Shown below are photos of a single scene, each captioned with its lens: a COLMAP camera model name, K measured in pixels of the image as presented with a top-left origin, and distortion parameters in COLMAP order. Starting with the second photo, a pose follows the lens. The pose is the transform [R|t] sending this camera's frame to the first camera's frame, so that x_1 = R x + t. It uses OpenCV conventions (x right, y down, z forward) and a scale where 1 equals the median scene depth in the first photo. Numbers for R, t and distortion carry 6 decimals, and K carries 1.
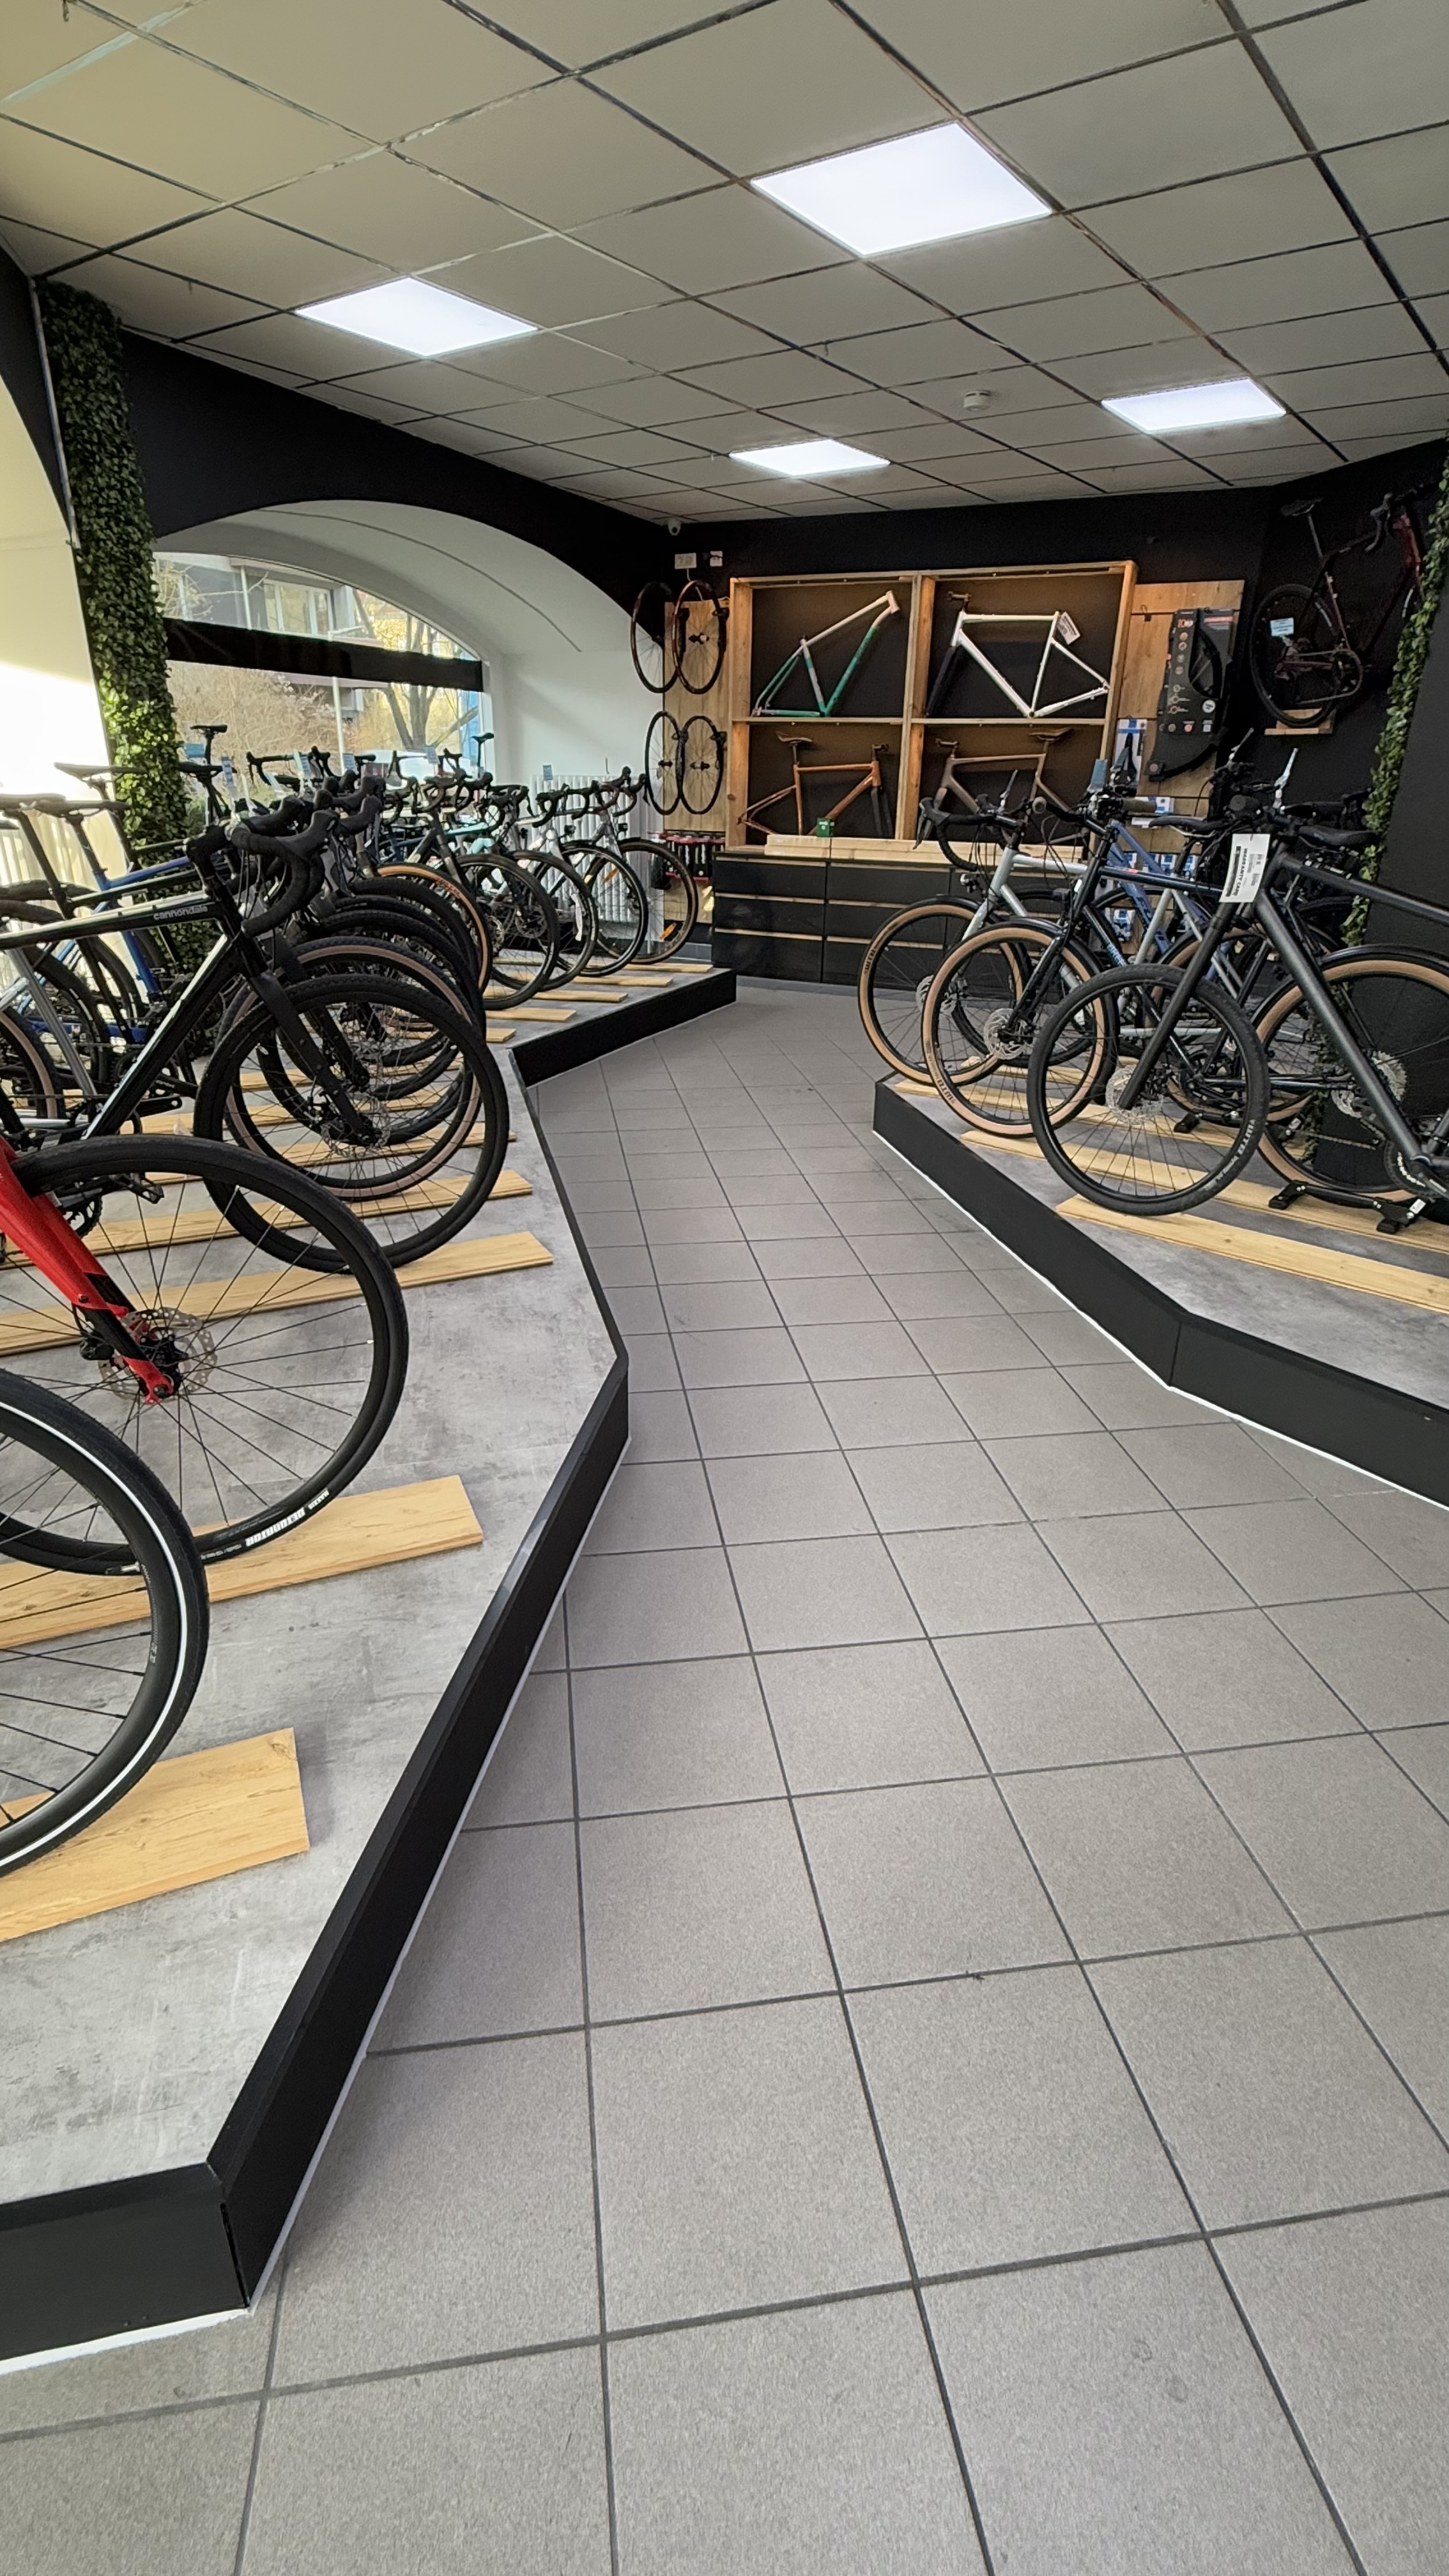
lens RADIAL K [[1203.8, 0, 724.5], [0, 1203.8, 1288.0], [0, 0, 1]] dist [0.000015, -0.000068]
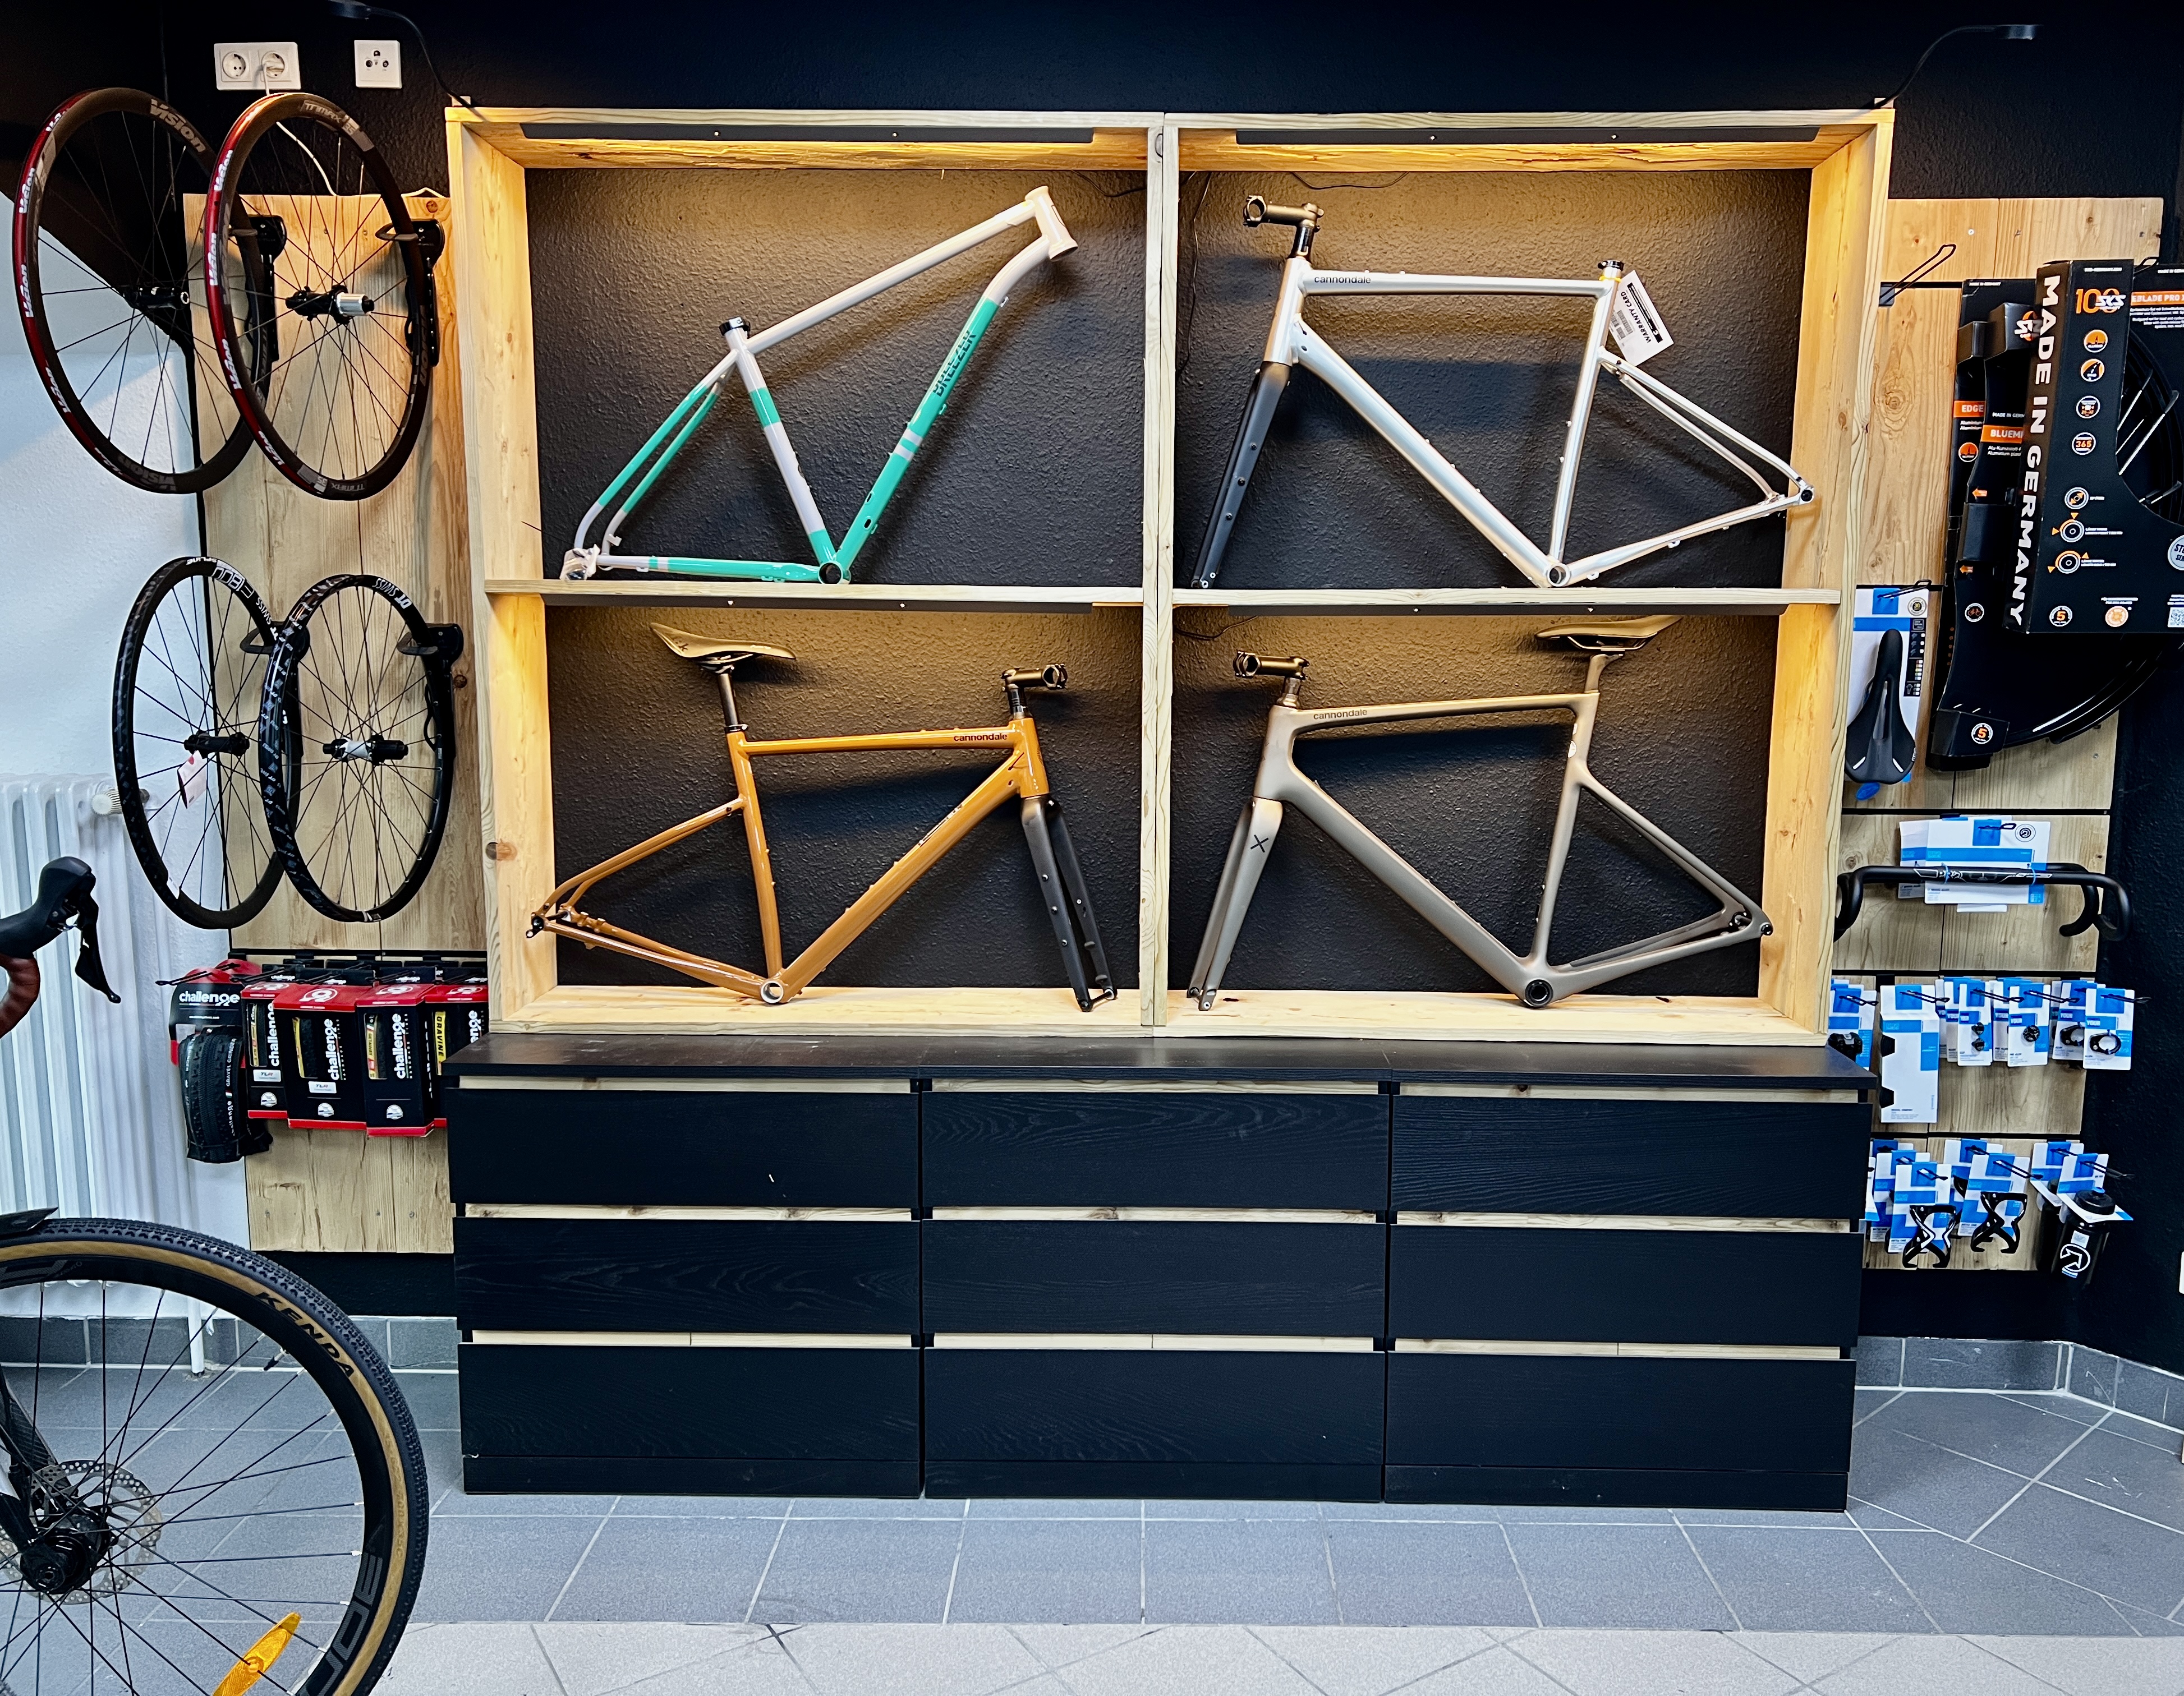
lens RADIAL K [[1650.4, 0, 1092.0], [0, 1650.4, 848.0], [0, 0, 1]] dist [0.035677, -0.001371]
pose [[0.917711, -0.066002, 0.391727, -0.019488], [0.167067, 0.958780, -0.229849, -0.315555], [-0.360409, 0.276379, 0.890909, 0.650850]]
